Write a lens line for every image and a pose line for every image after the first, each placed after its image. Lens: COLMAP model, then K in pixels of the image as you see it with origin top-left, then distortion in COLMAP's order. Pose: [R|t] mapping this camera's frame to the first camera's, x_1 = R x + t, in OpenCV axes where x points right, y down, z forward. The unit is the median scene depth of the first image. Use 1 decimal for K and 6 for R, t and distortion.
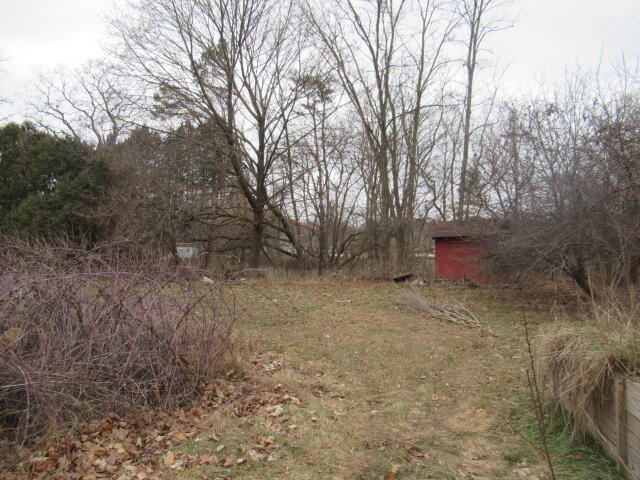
lens RADIAL K [[480.7, 0, 315.6], [0, 480.7, 239.3], [0, 0, 1]] dist [-0.004153, -0.001110]
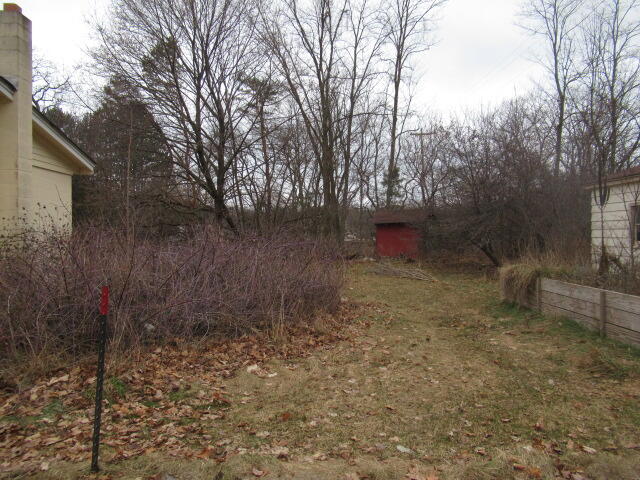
lens RADIAL K [[480.7, 0, 326.2], [0, 480.7, 238.6], [0, 0, 1]] dist [-0.004153, -0.001110]
pose [[0.975366, -0.013137, 0.220200, -0.117200], [0.007227, 0.999592, 0.027624, -0.000165], [-0.220473, -0.025353, 0.975063, -0.141423]]
